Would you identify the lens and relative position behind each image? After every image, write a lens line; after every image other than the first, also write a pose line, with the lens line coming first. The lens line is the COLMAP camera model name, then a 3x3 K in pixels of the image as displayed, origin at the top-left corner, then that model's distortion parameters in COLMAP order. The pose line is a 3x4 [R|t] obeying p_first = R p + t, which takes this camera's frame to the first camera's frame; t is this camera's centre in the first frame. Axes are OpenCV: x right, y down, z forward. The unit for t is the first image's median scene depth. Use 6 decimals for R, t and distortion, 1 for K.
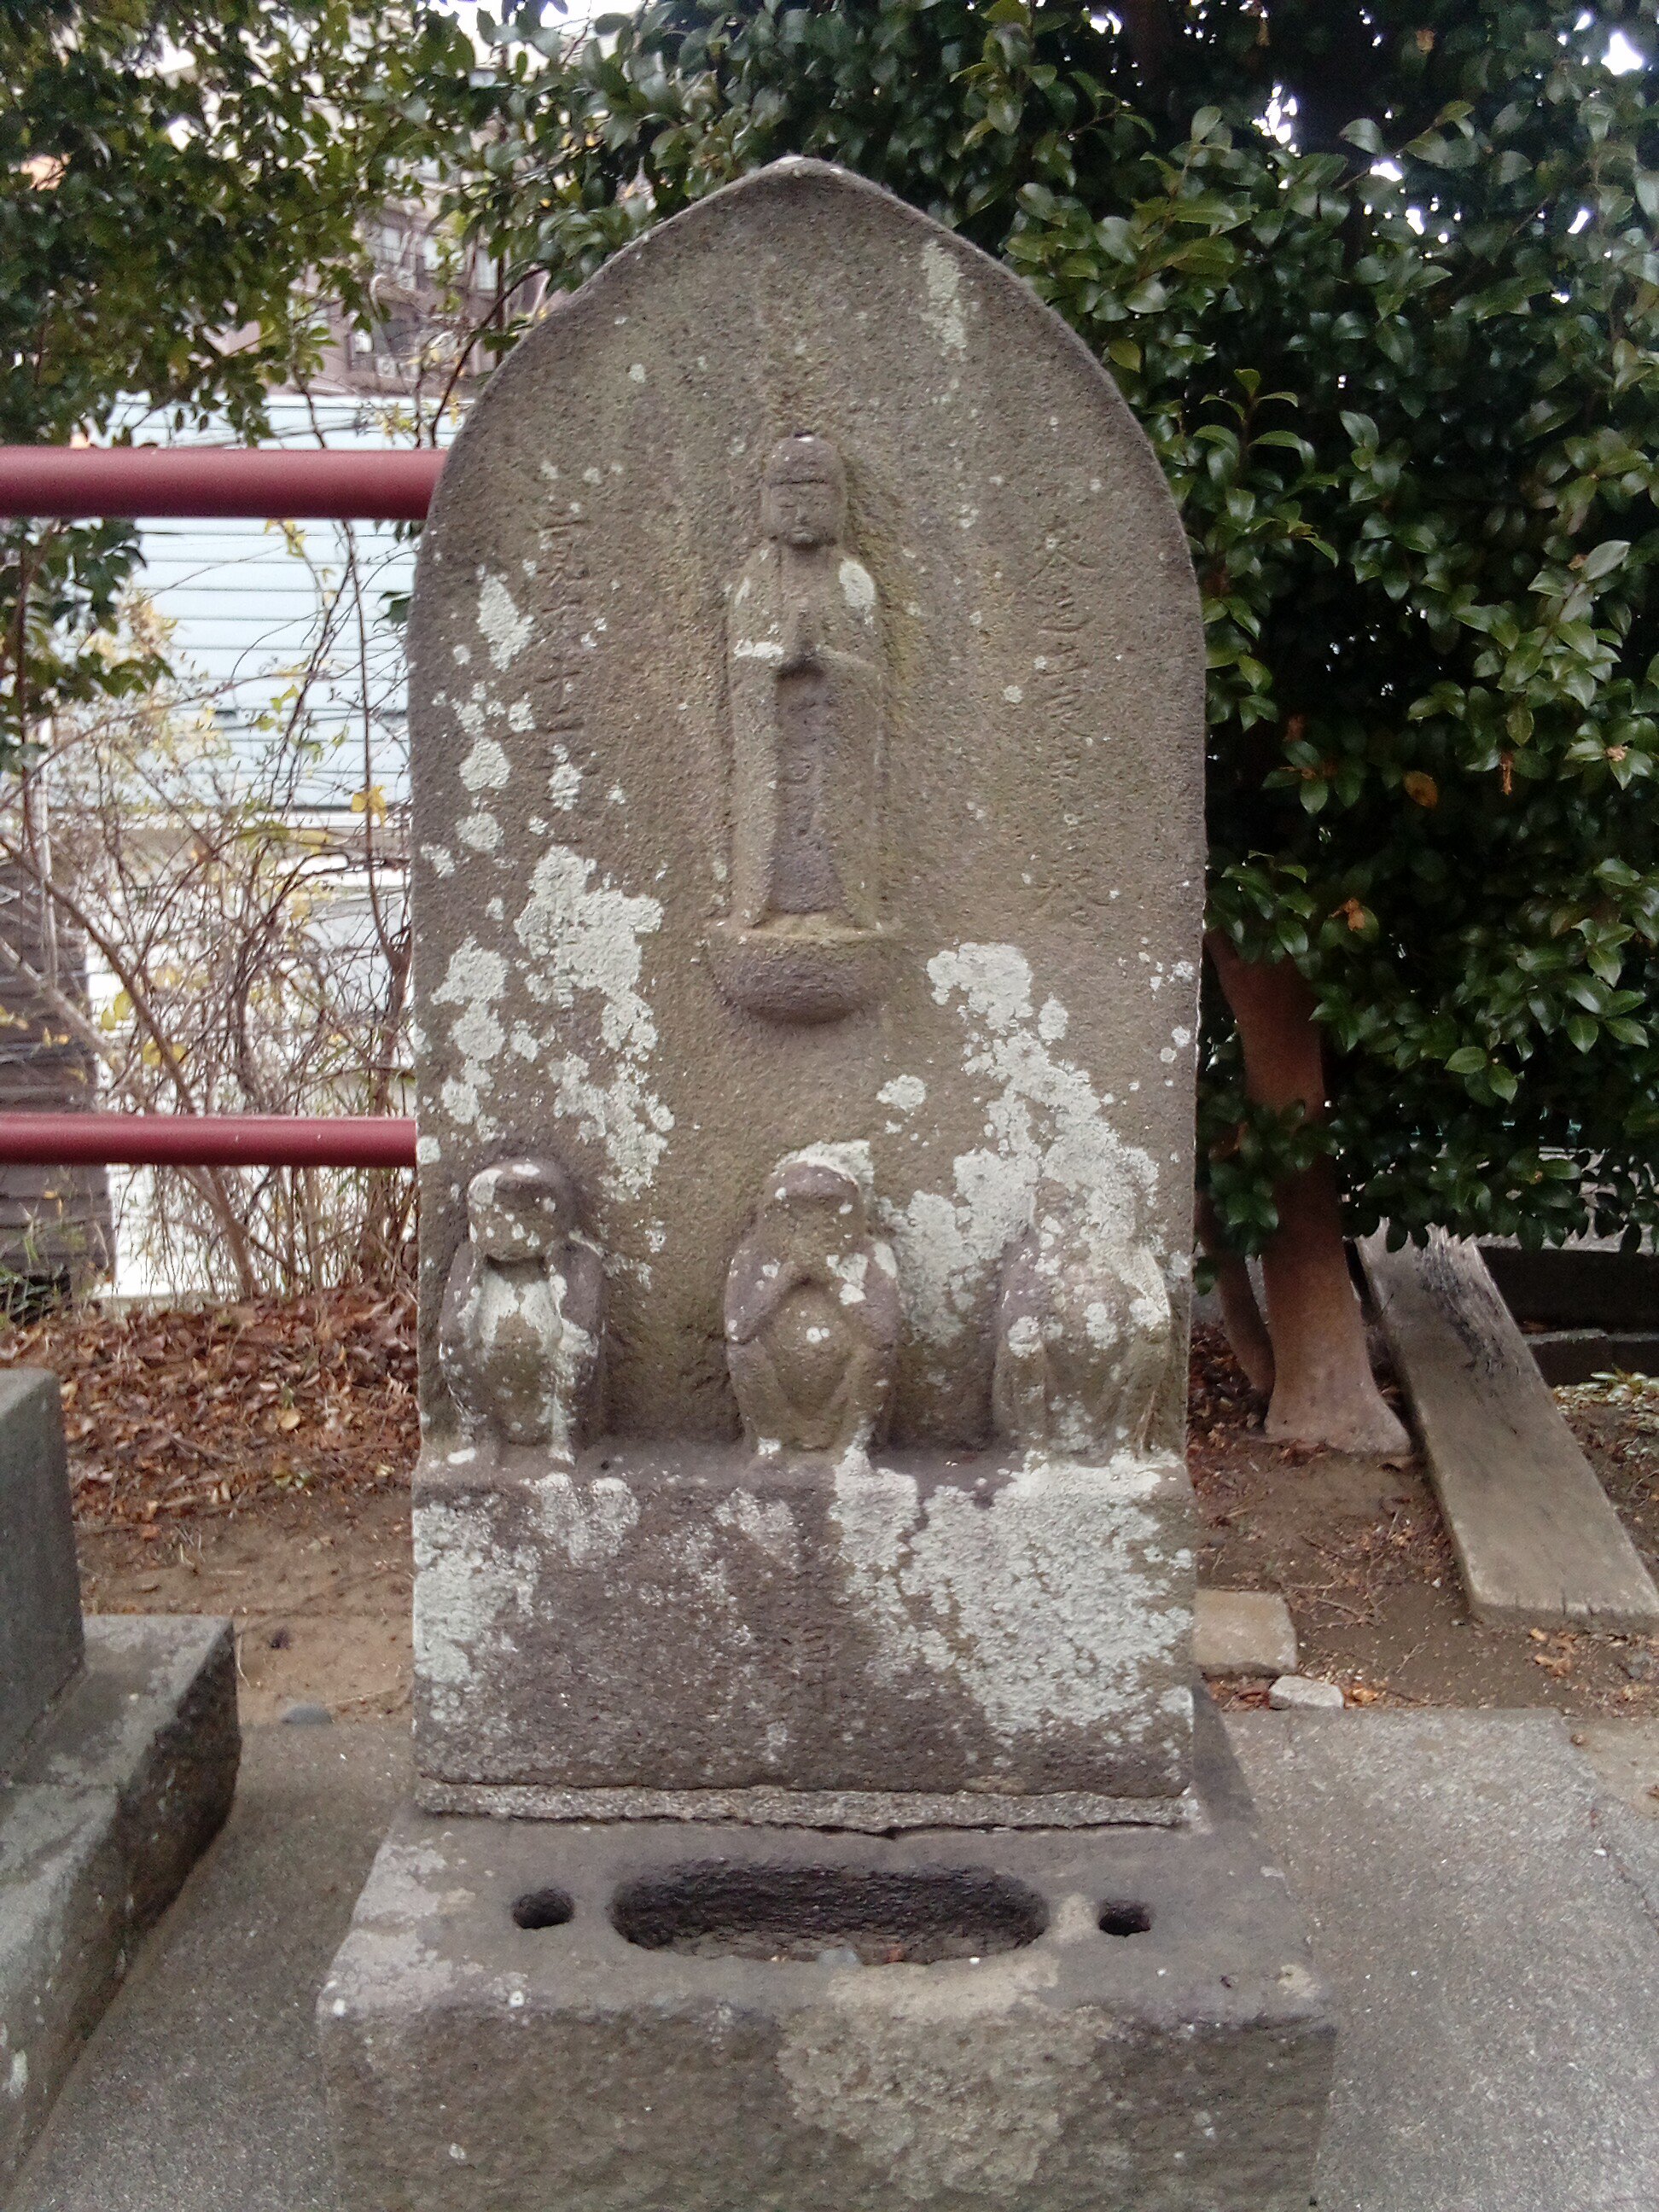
lens RADIAL K [[1712.4, 0, 853.1], [0, 1712.4, 1104.3], [0, 0, 1]] dist [0.081328, -0.118649]
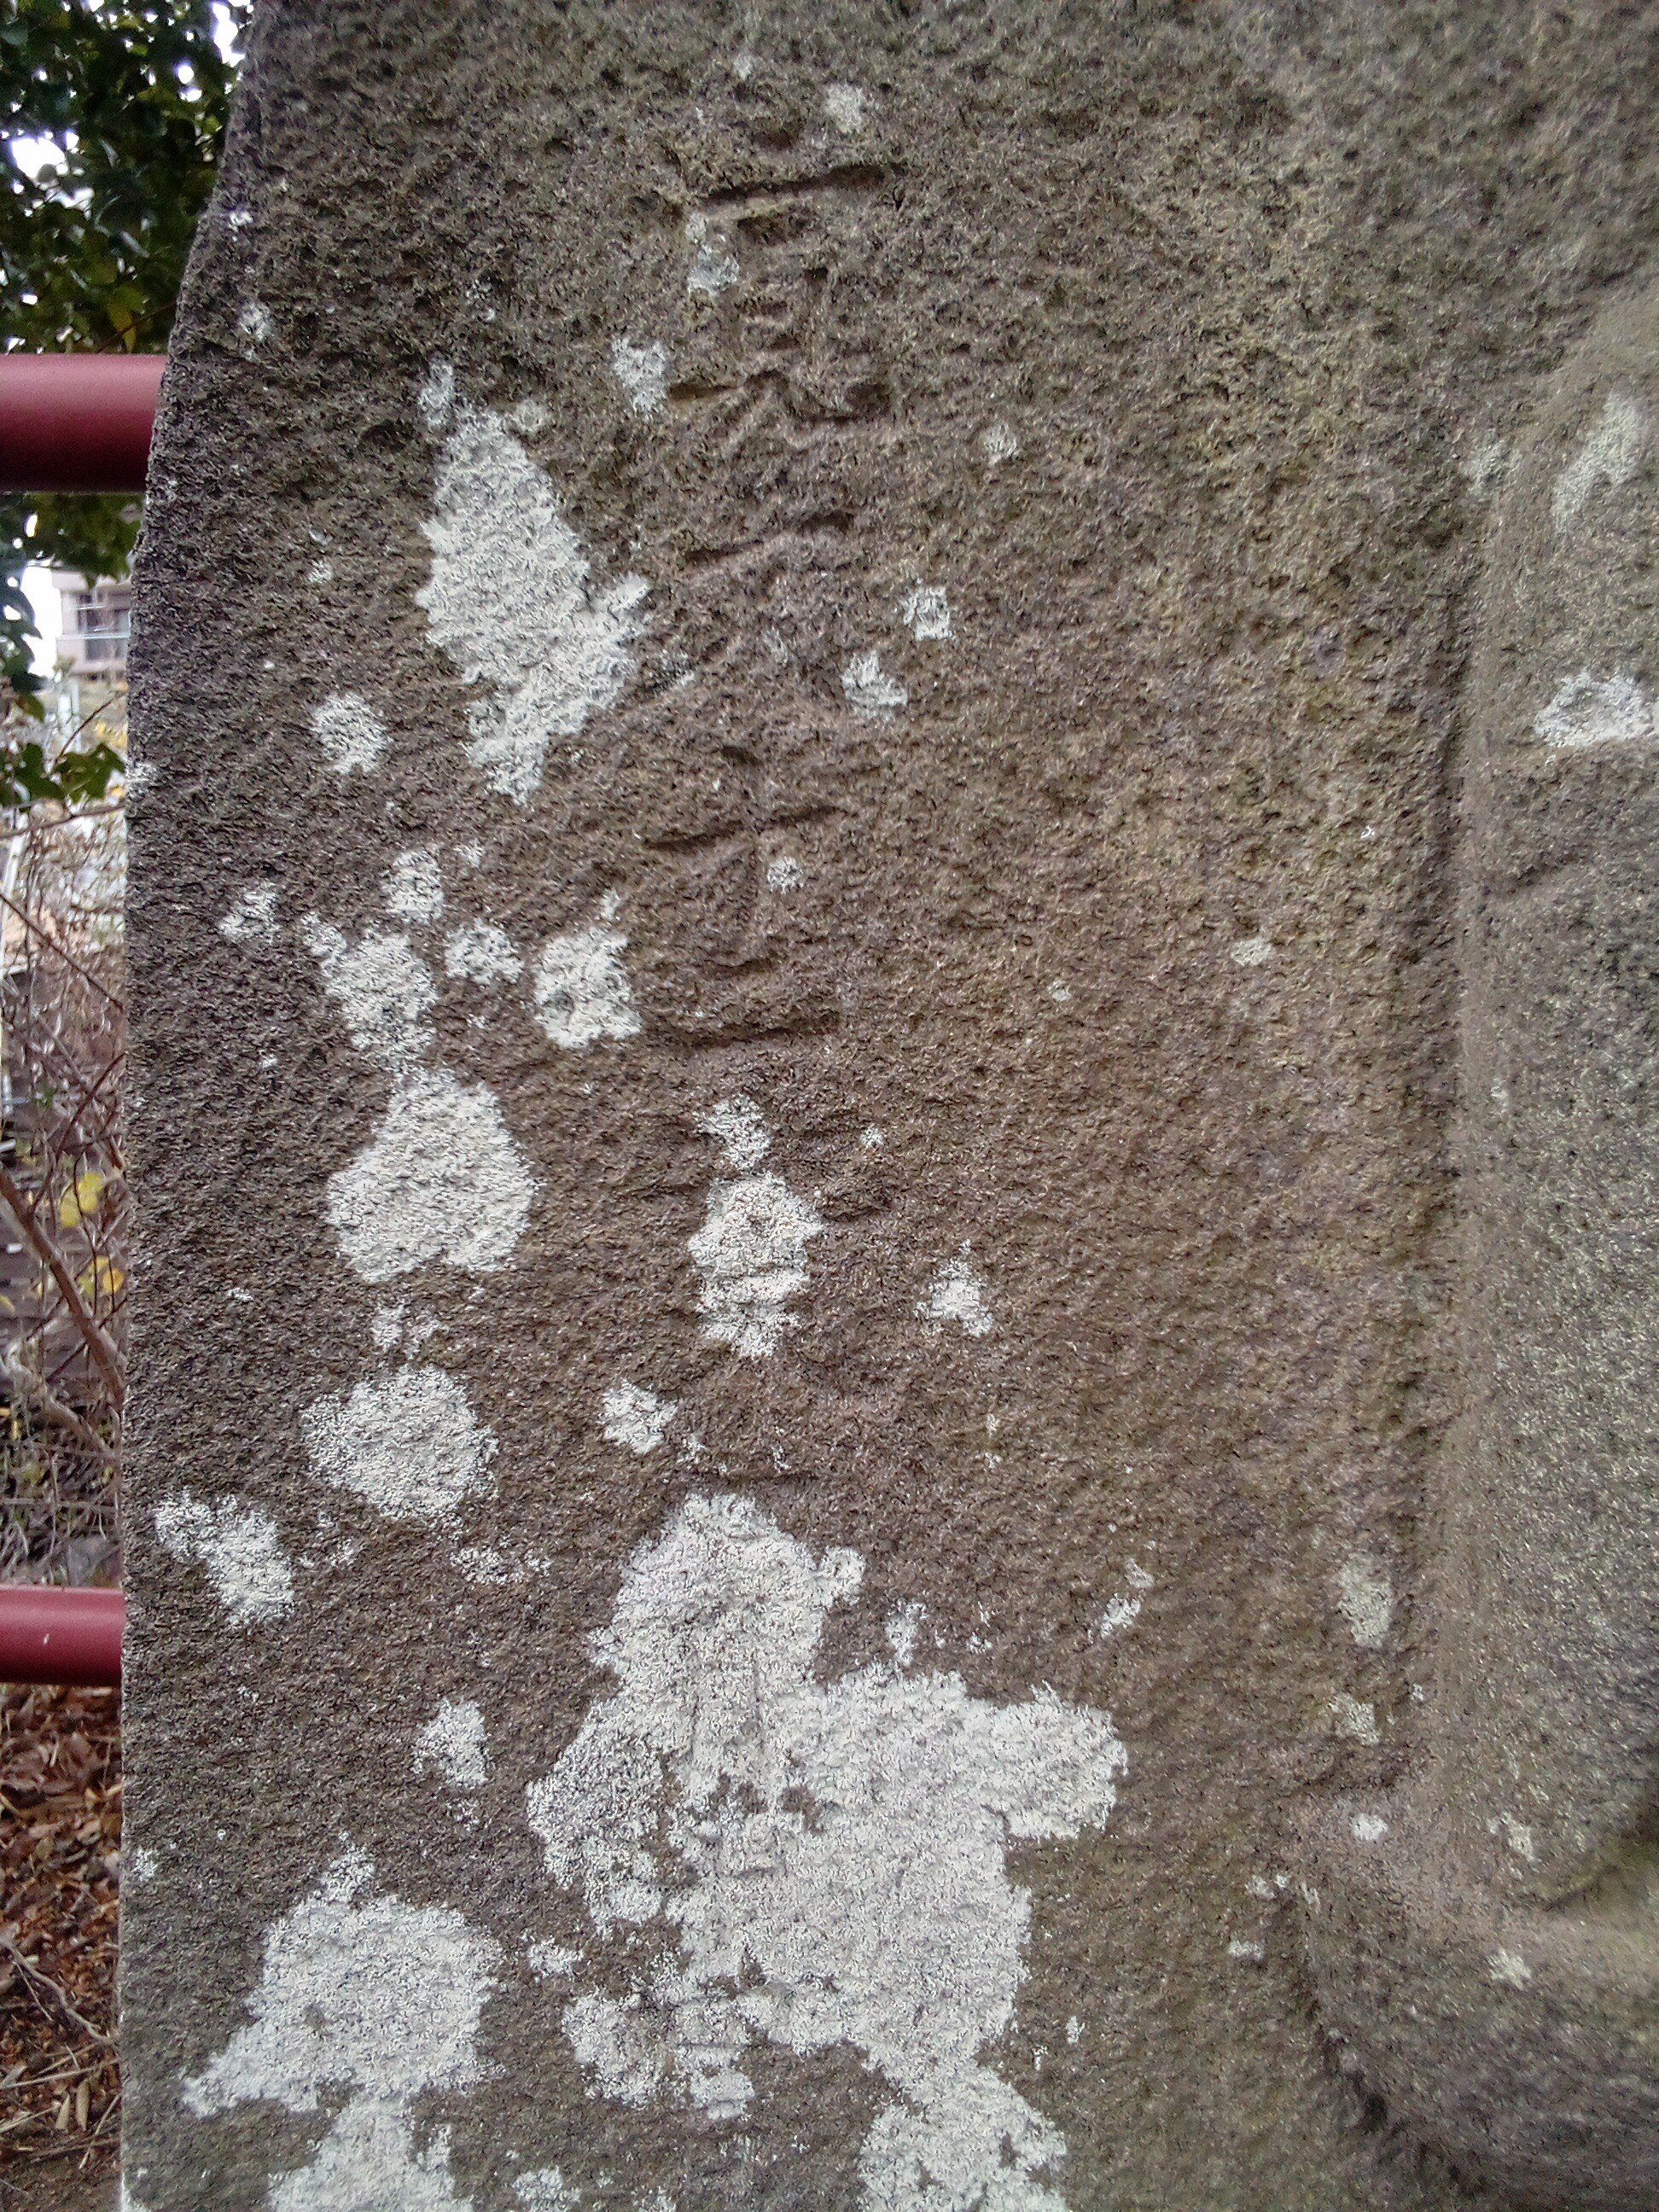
lens RADIAL K [[1712.4, 0, 853.1], [0, 1712.4, 1104.3], [0, 0, 1]] dist [0.081328, -0.118649]
pose [[0.998826, 0.020364, -0.043962, -0.143100], [-0.022804, 0.998185, -0.055738, -0.194787], [0.042747, 0.056675, 0.997477, 0.756497]]
